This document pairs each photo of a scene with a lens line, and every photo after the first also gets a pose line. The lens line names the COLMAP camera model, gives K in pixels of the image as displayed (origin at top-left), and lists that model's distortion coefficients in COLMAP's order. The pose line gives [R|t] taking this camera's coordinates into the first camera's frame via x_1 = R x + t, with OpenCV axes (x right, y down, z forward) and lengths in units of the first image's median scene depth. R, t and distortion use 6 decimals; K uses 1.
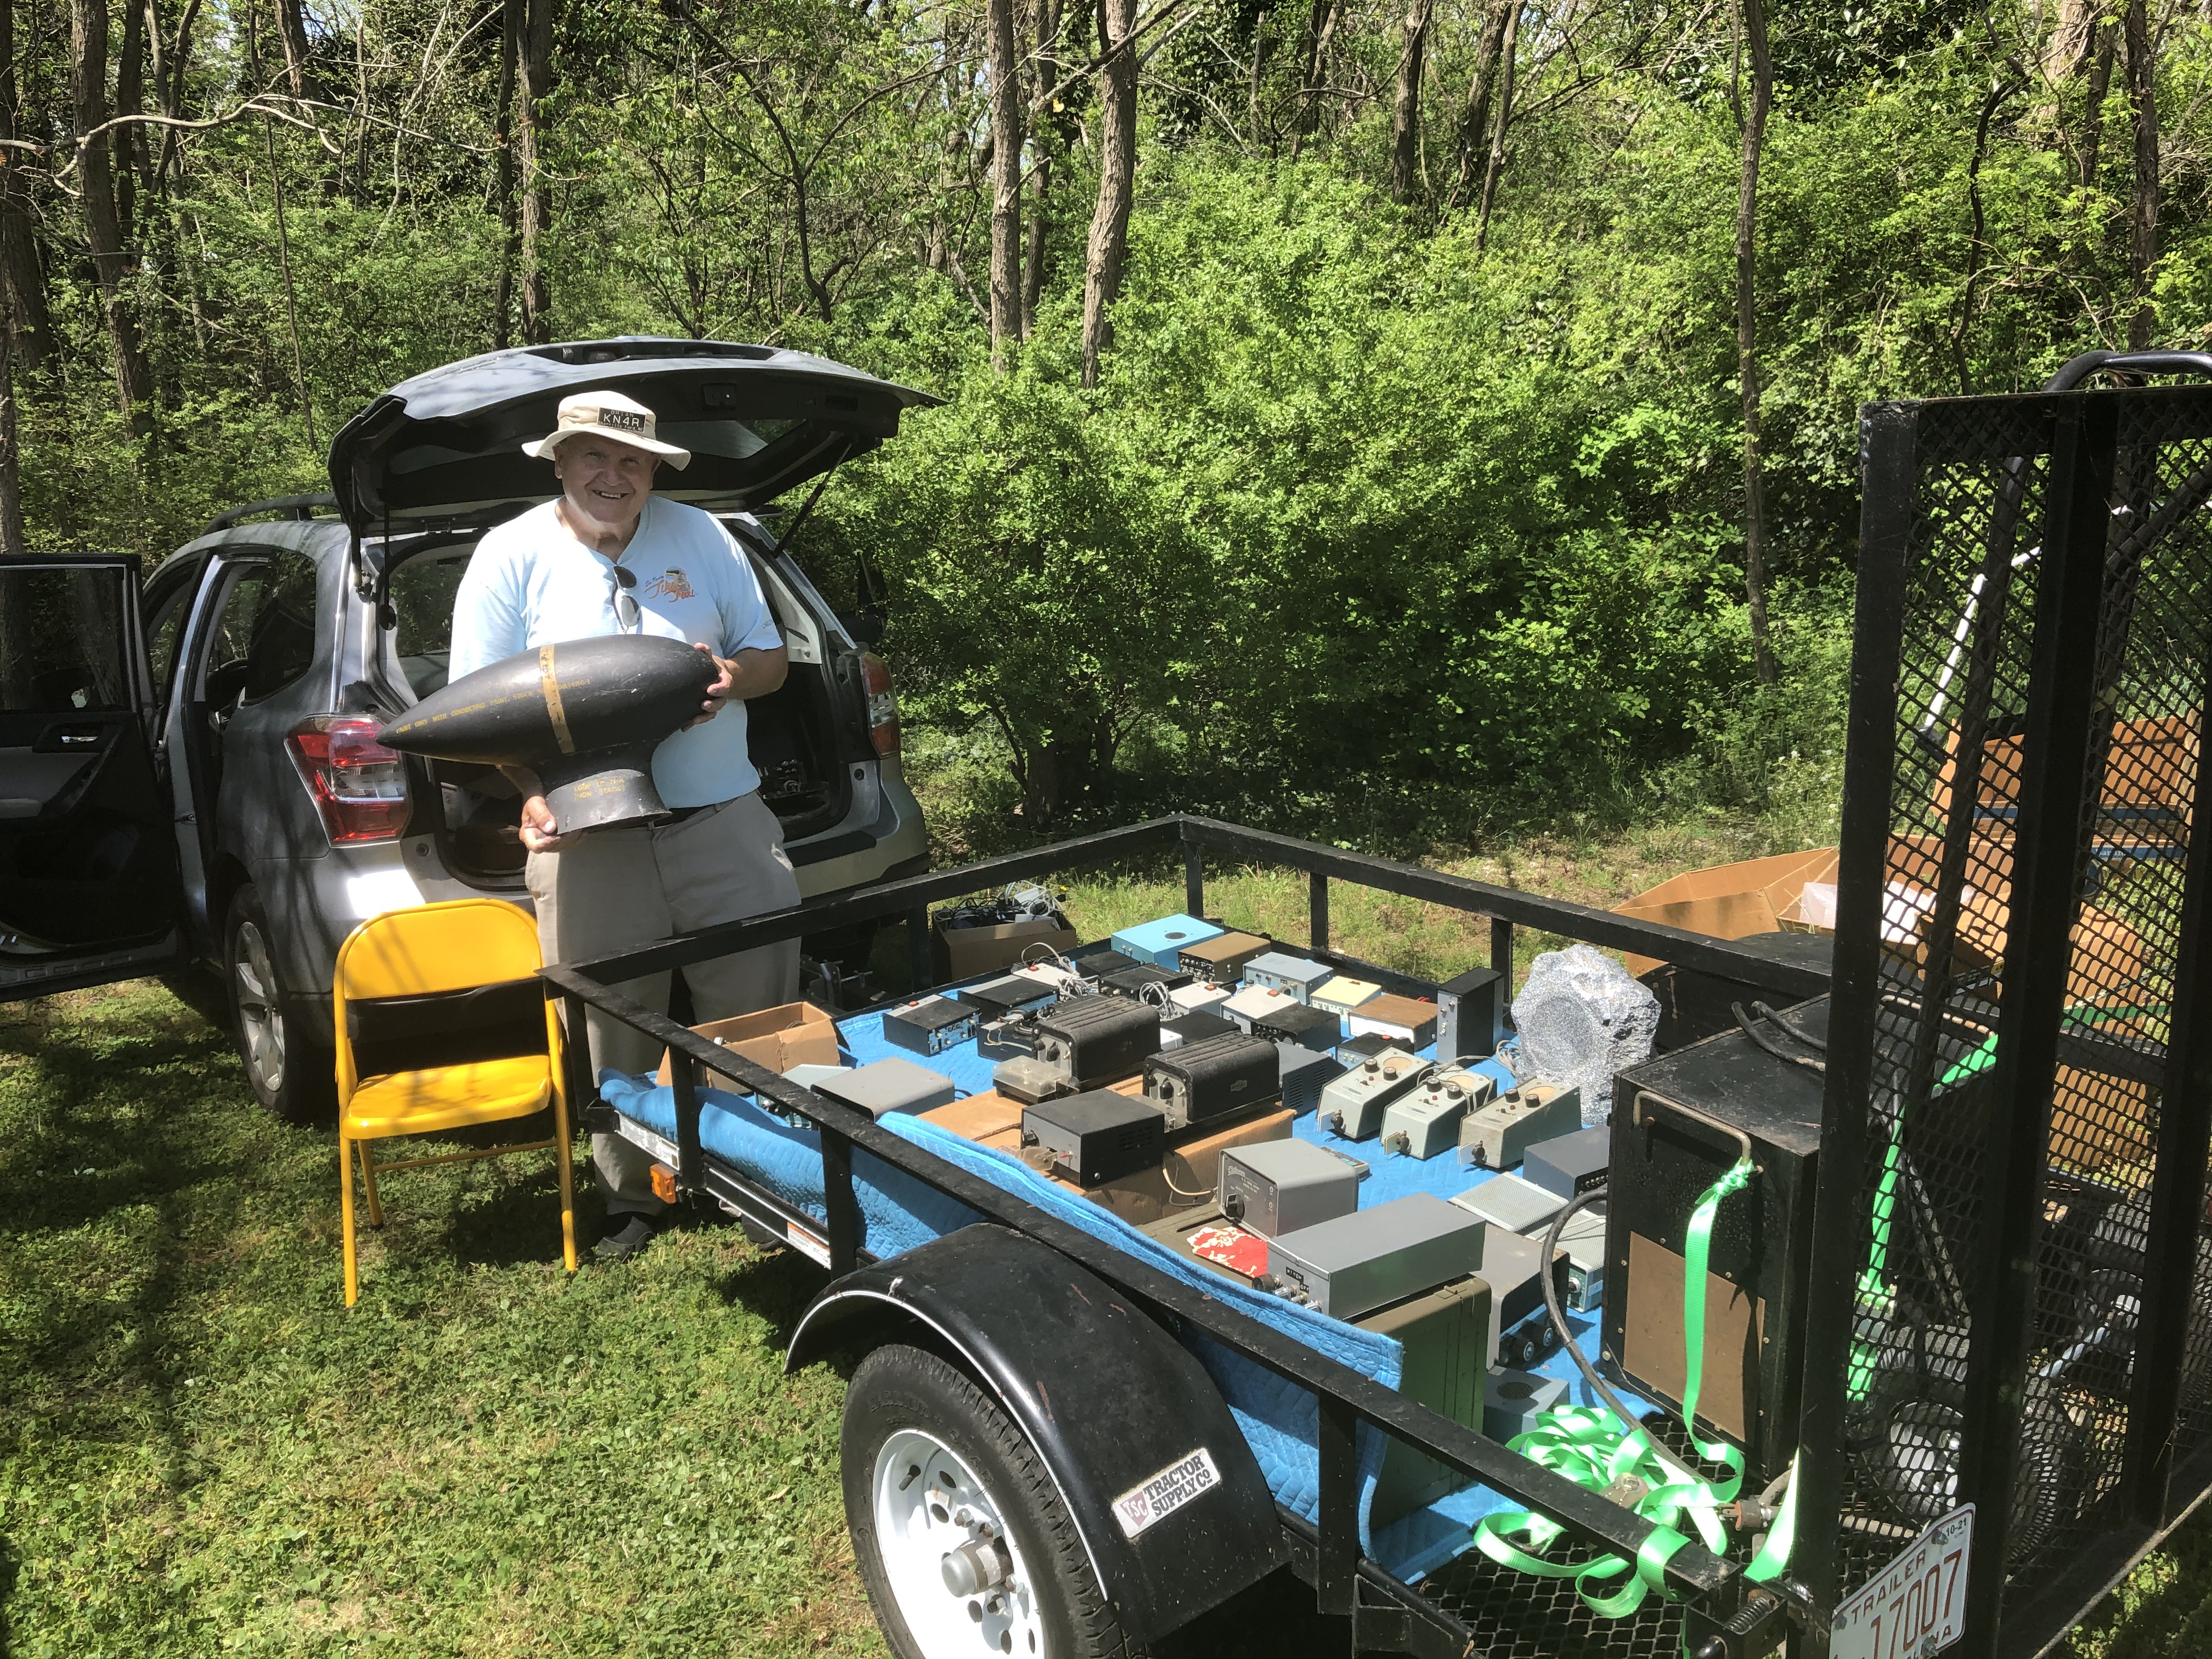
lens RADIAL K [[1848.1, 0, 1051.8], [0, 1848.1, 831.7], [0, 0, 1]] dist [0.164408, -0.508738]
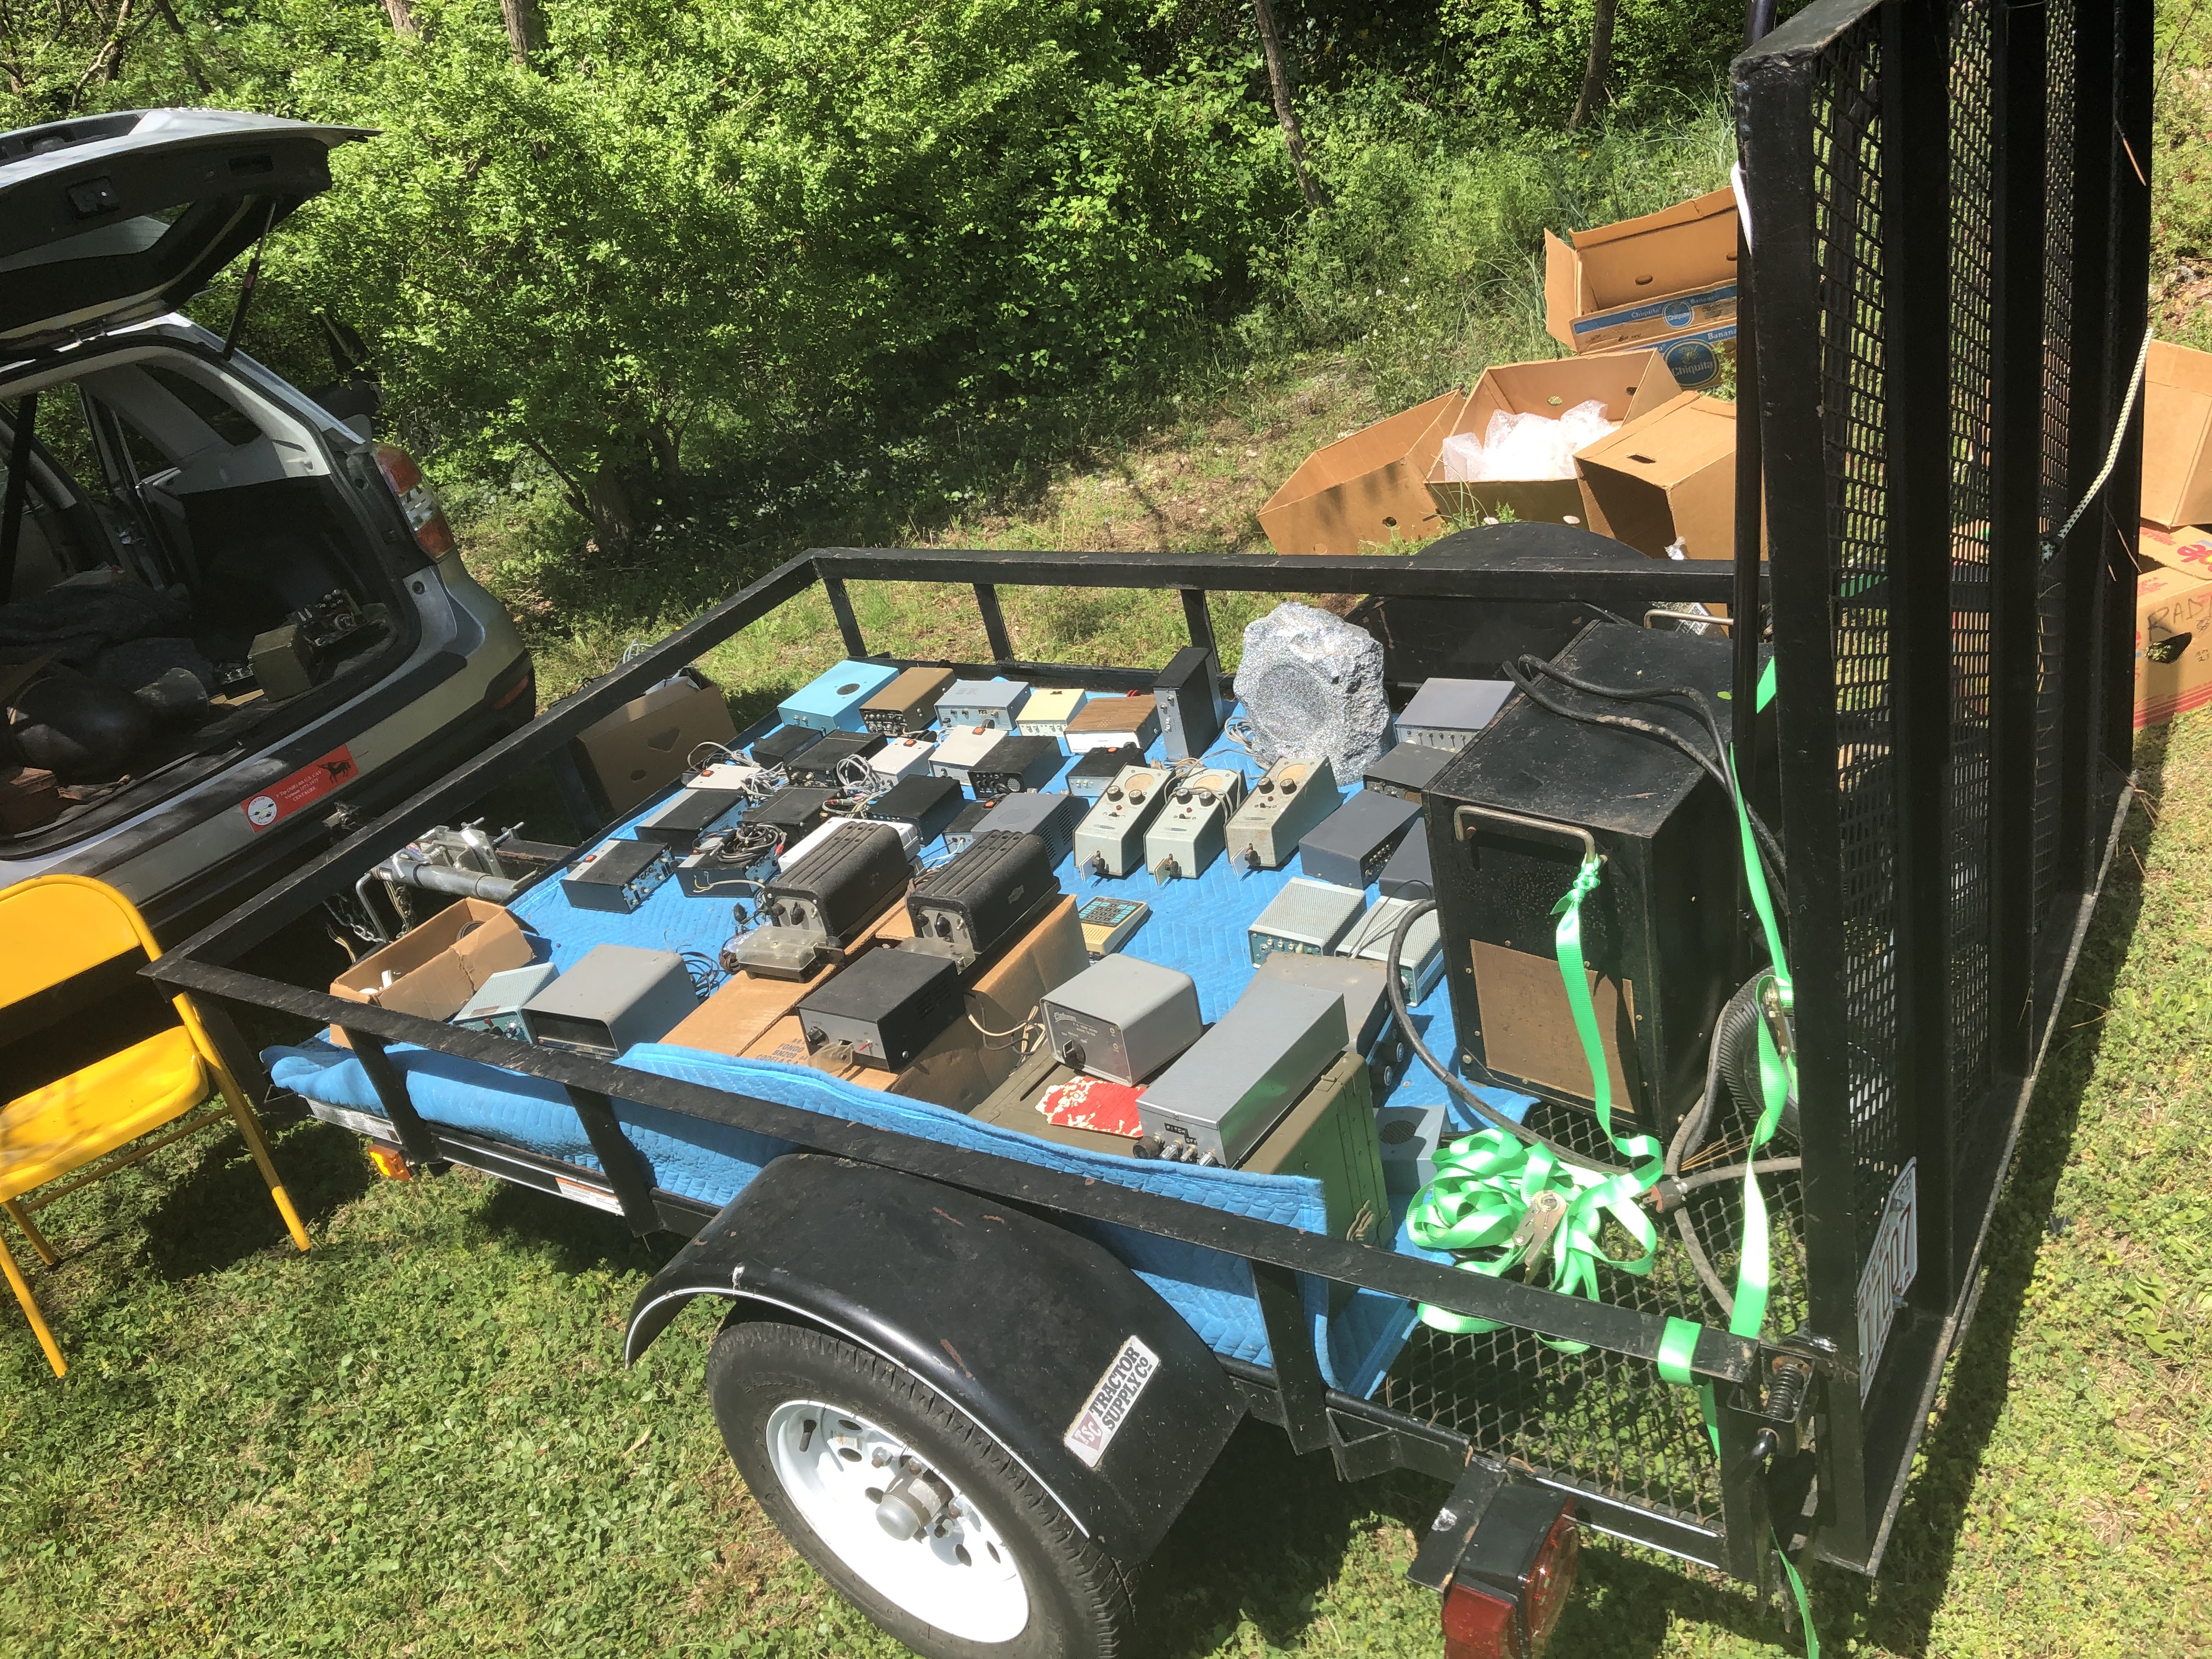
lens RADIAL K [[1823.8, 0, 1074.1], [0, 1823.8, 838.4], [0, 0, 1]] dist [0.001569, 0.008209]
pose [[0.931870, -0.306420, 0.194228, -0.030337], [0.253215, 0.932746, 0.256646, -0.091604], [-0.259807, -0.189979, 0.946788, 0.145432]]
